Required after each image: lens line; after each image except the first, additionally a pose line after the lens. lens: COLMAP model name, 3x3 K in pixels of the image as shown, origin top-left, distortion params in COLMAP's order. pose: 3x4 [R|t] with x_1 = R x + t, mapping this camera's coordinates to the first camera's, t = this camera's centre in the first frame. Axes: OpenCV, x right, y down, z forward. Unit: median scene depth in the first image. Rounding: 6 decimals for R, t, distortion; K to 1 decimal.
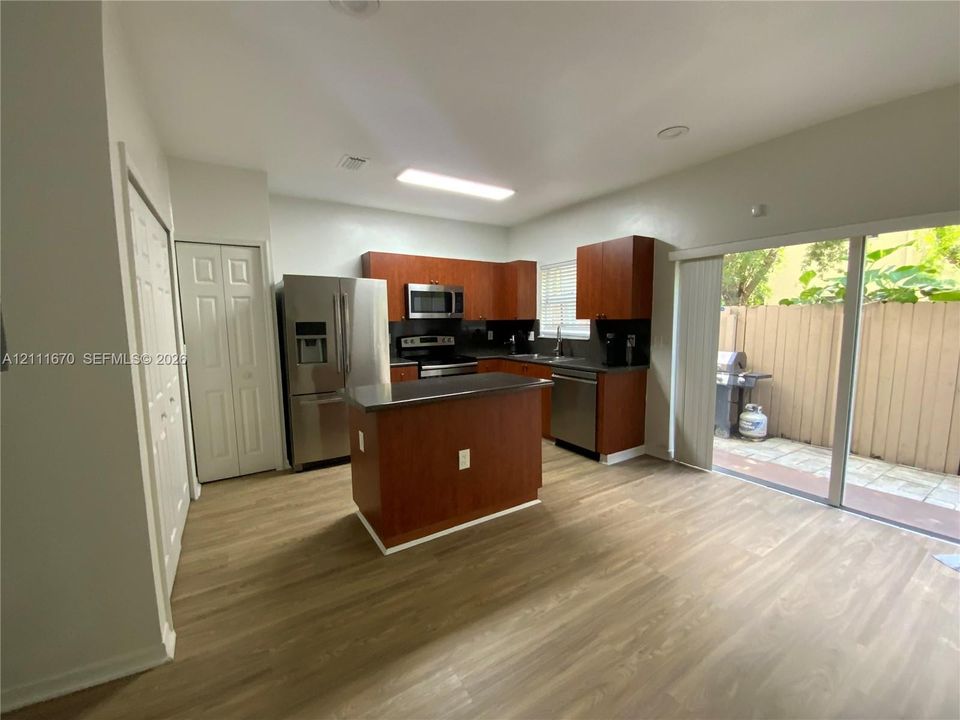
lens RADIAL K [[388.0, 0, 480.0], [0, 388.0, 360.0], [0, 0, 1]] dist [0.012692, -0.000370]
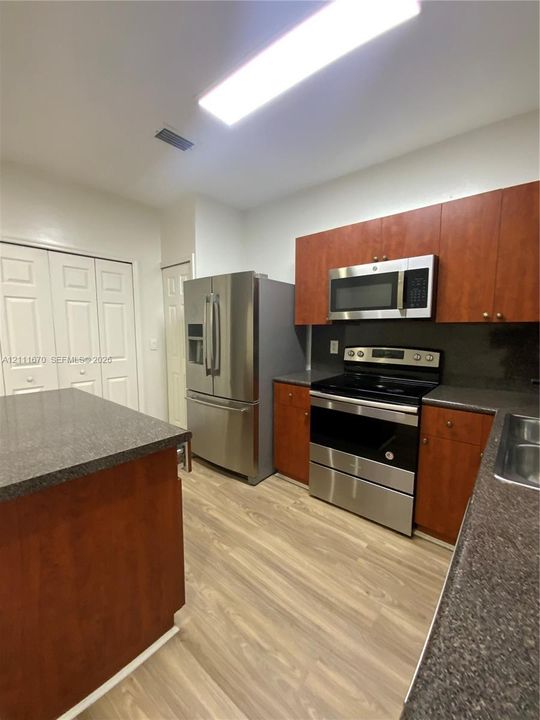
lens RADIAL K [[294.3, 0, 270.1], [0, 294.3, 361.4], [0, 0, 1]] dist [-0.012760, -0.000062]
pose [[0.301815, 0.115600, -0.946332, 0.417980], [-0.104108, 0.990682, 0.087814, -0.097234], [0.947665, 0.072017, 0.311037, 1.048893]]
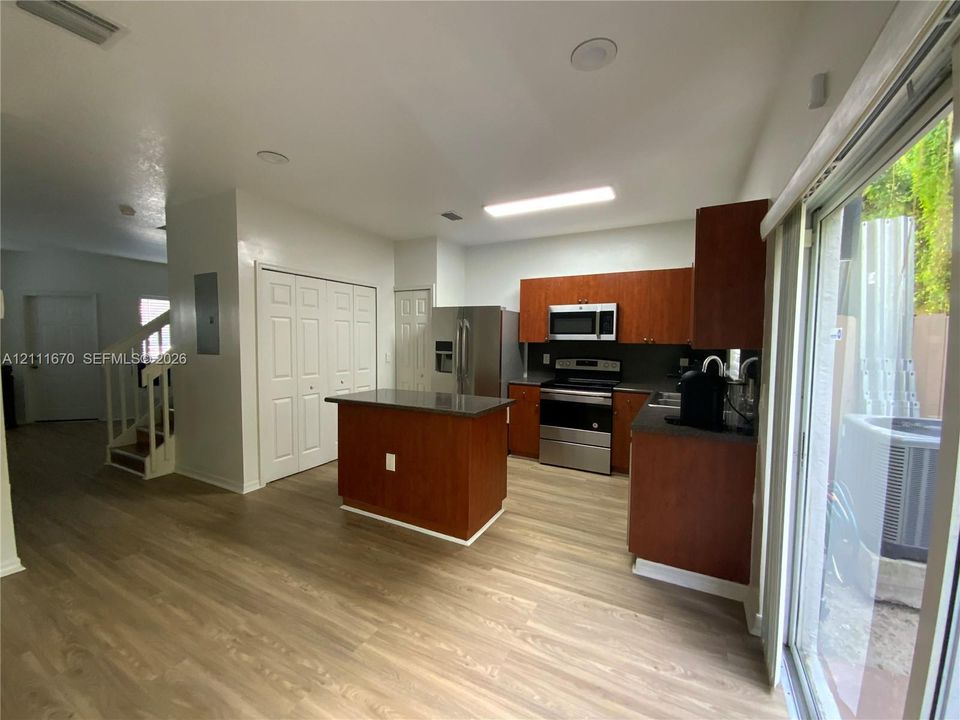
lens RADIAL K [[388.0, 0, 480.0], [0, 388.0, 360.0], [0, 0, 1]] dist [0.012692, -0.000370]
pose [[0.499191, 0.065133, -0.864040, 0.850071], [-0.105106, 0.994359, 0.014233, -0.072455], [0.860094, 0.083711, 0.503221, 0.490766]]
